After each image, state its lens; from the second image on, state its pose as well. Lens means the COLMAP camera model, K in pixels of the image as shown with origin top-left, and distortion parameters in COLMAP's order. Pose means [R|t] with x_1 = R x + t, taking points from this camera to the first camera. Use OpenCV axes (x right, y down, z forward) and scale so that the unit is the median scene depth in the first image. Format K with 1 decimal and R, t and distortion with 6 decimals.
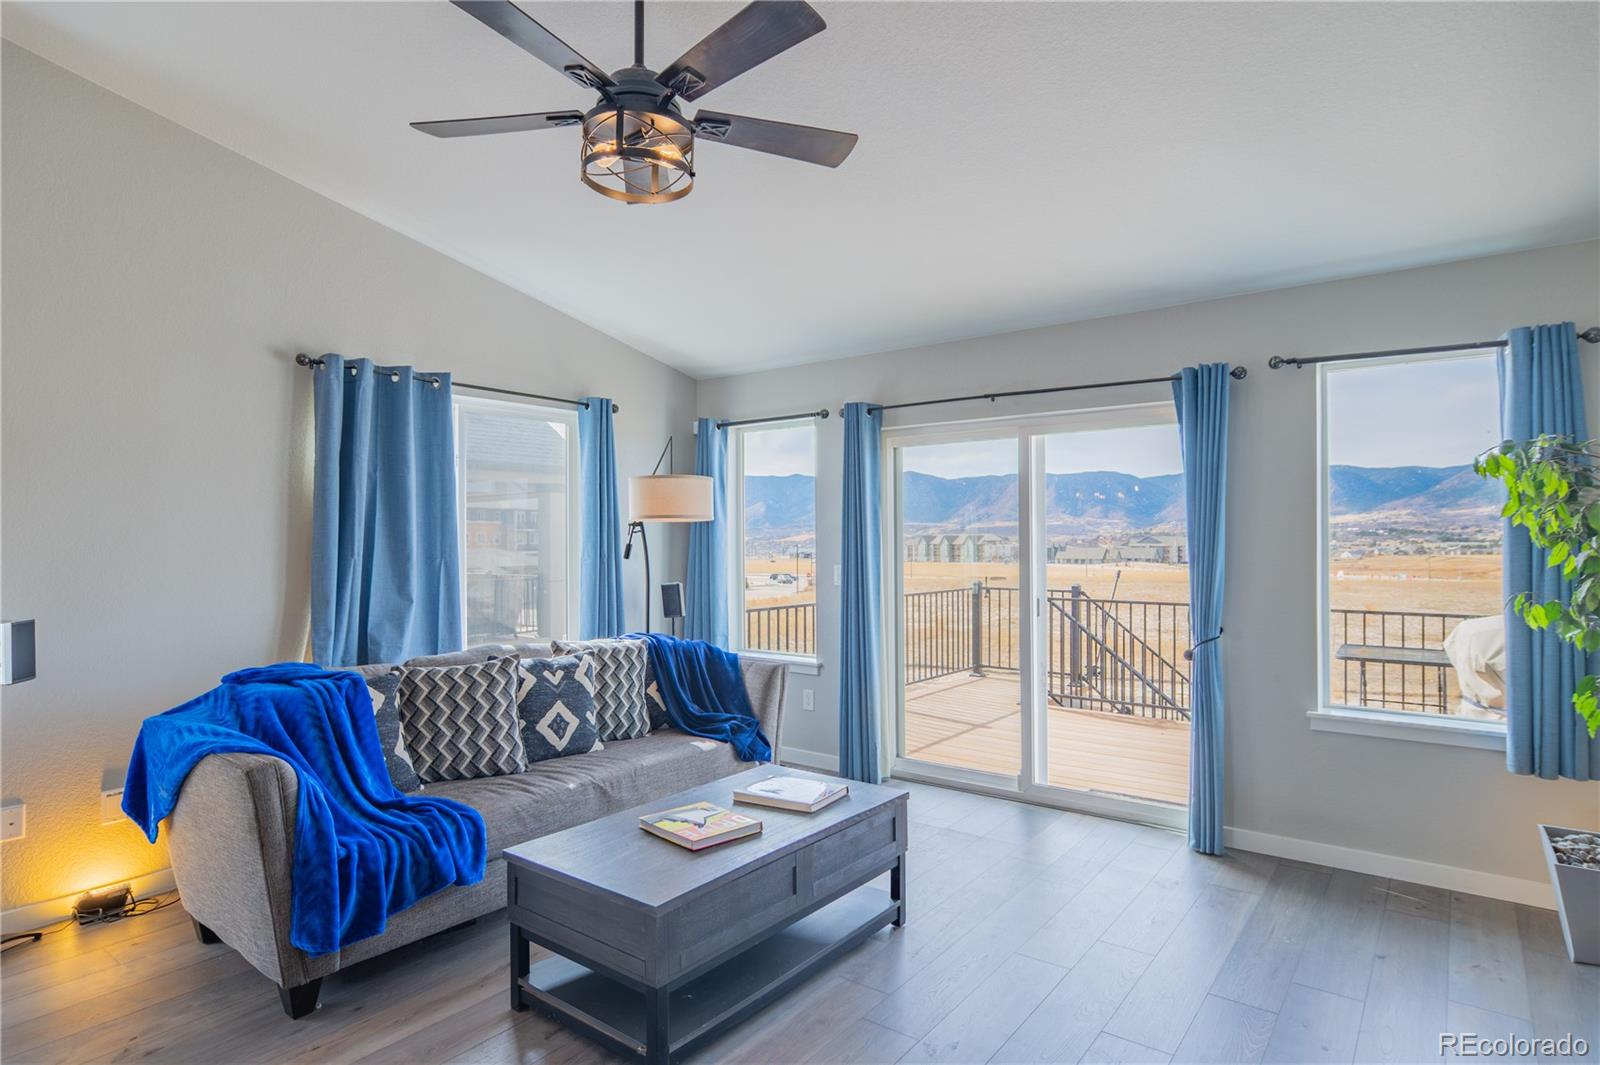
lens RADIAL K [[865.2, 0, 786.3], [0, 865.2, 532.8], [0, 0, 1]] dist [0.001689, 0.000148]
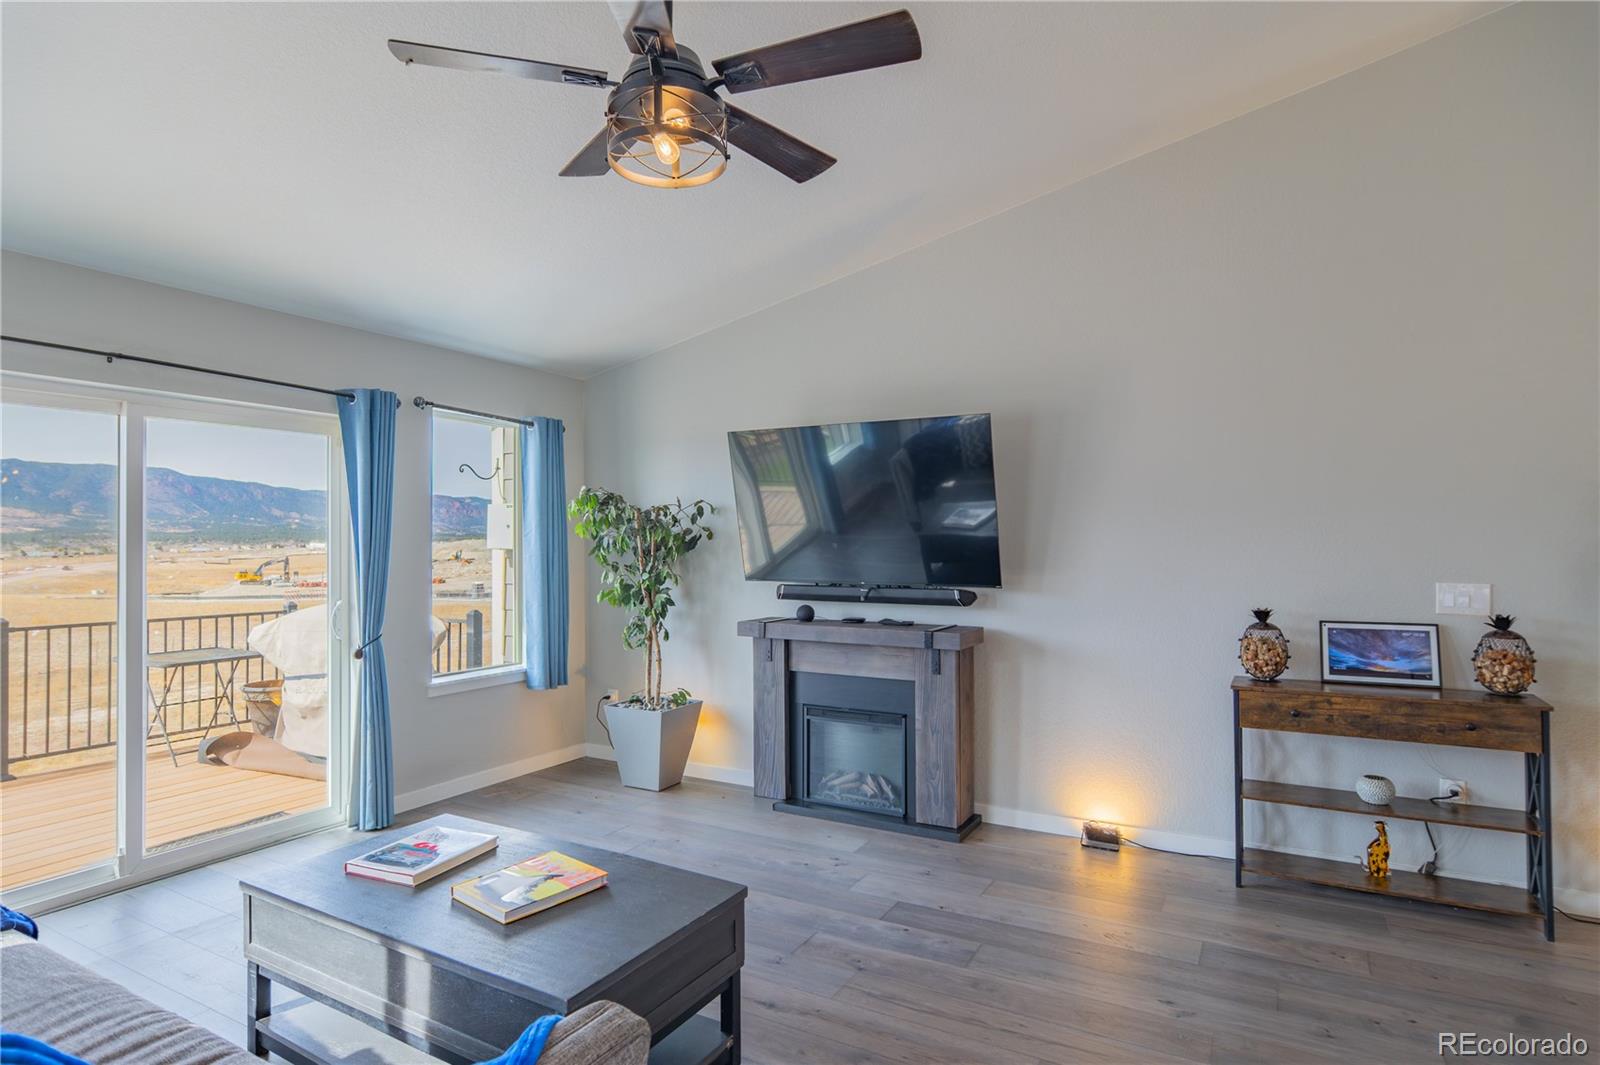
lens RADIAL K [[865.2, 0, 806.1], [0, 865.2, 530.0], [0, 0, 1]] dist [0.001689, 0.000148]
pose [[-0.140403, 0.019392, 0.989905, -0.668576], [-0.002586, 0.999798, -0.019953, 0.006379], [-0.990091, -0.005361, -0.140324, 0.586853]]
